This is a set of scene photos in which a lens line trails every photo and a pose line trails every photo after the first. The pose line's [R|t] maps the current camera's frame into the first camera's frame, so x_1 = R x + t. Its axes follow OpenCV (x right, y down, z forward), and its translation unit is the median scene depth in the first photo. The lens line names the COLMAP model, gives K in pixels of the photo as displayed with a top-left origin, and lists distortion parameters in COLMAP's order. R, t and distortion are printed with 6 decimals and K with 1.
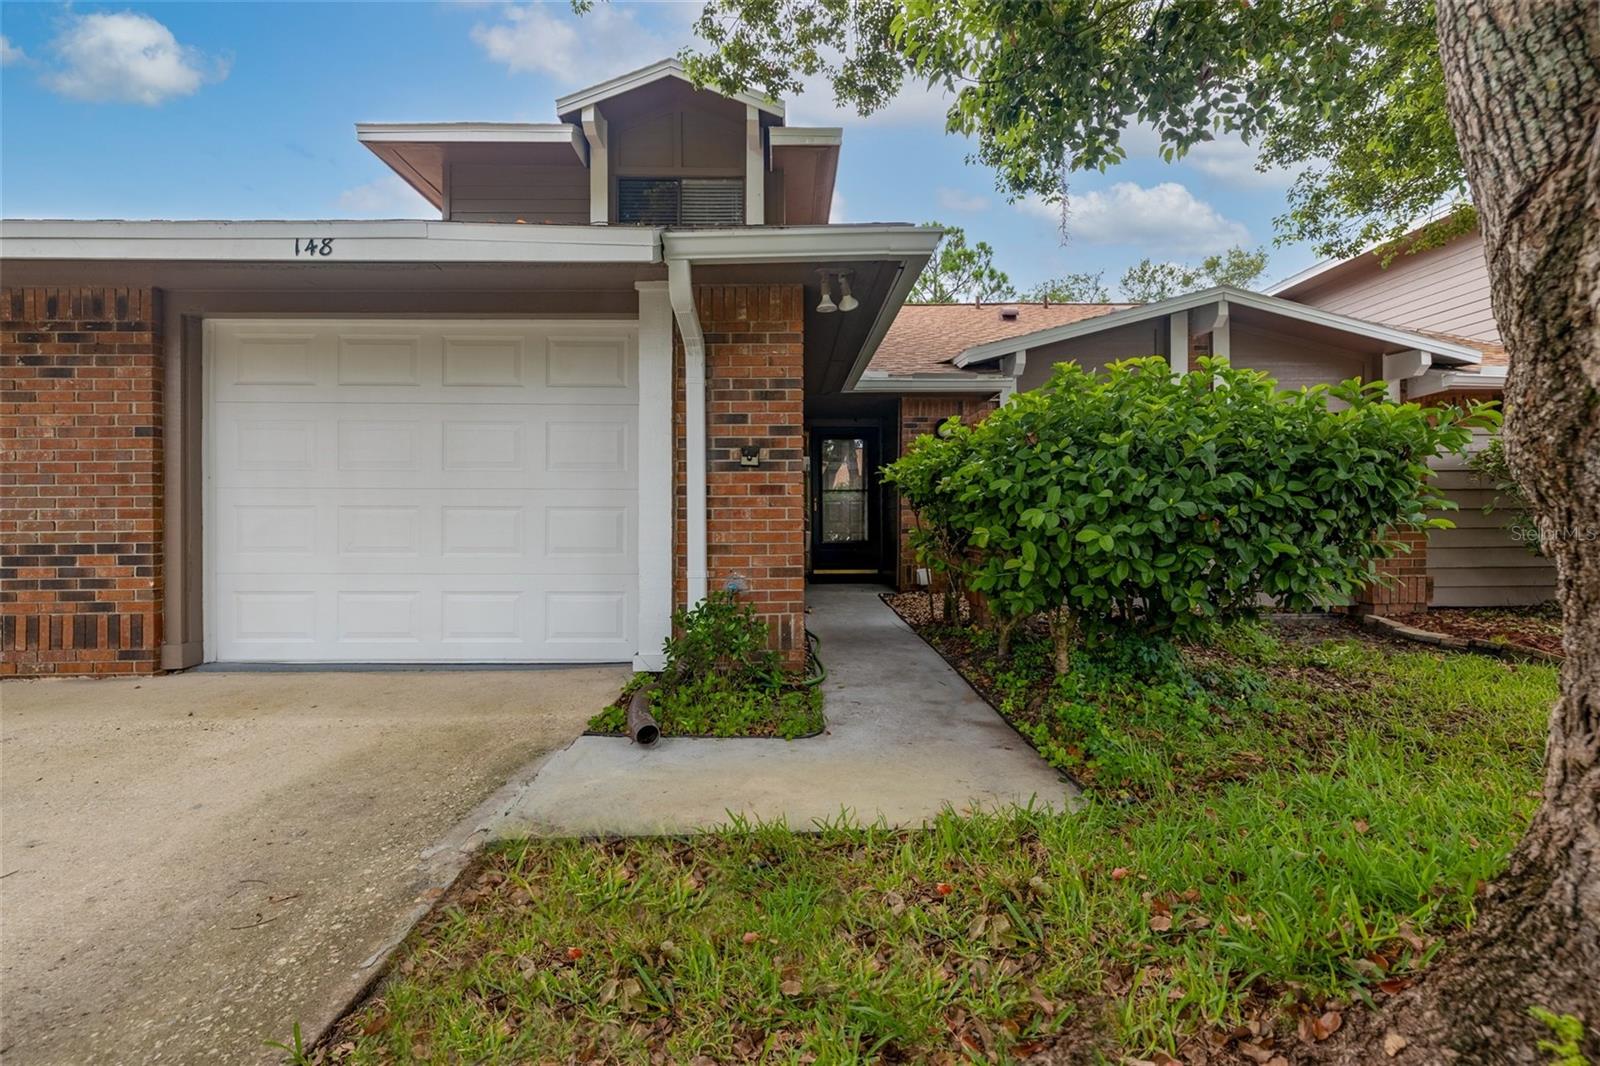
lens RADIAL K [[698.5, 0, 797.3], [0, 698.5, 515.8], [0, 0, 1]] dist [0.001696, 0.000202]
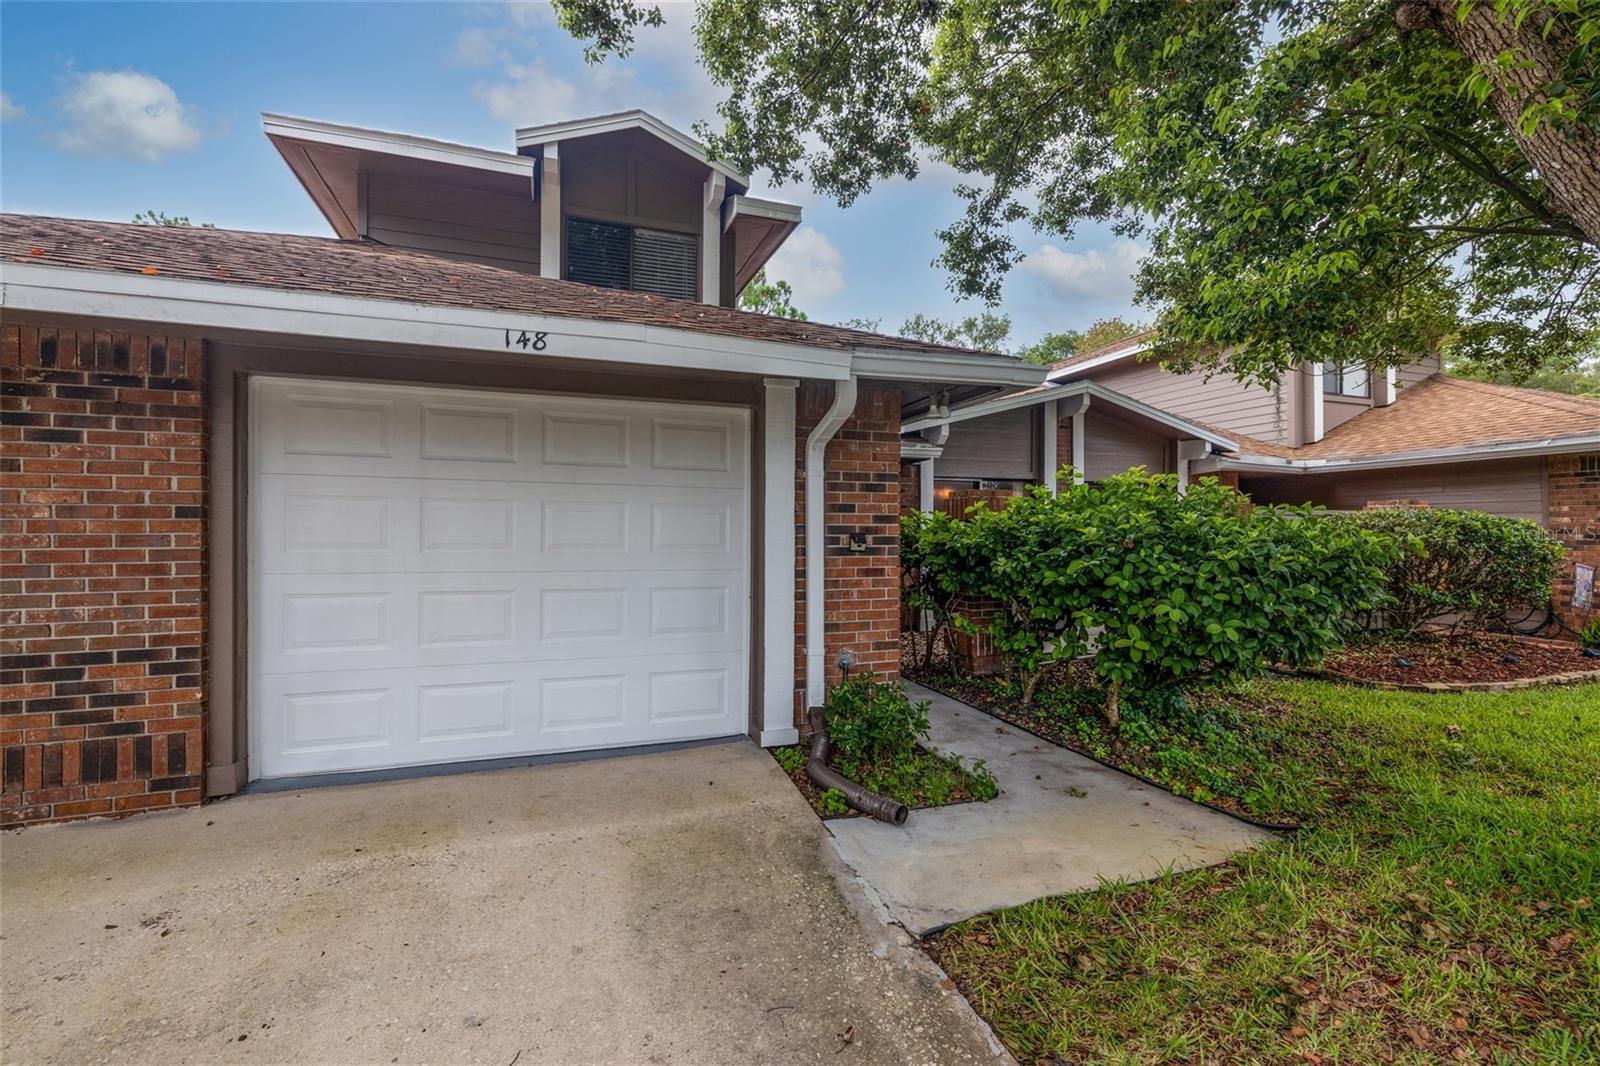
lens RADIAL K [[694.3, 0, 800.0], [0, 694.3, 533.0], [0, 0, 1]] dist [0.001493, 0.000123]
pose [[0.946526, 0.006435, 0.322564, -0.514144], [-0.005854, 0.999979, -0.002770, -0.097344], [-0.322575, 0.000734, 0.946544, -0.011623]]
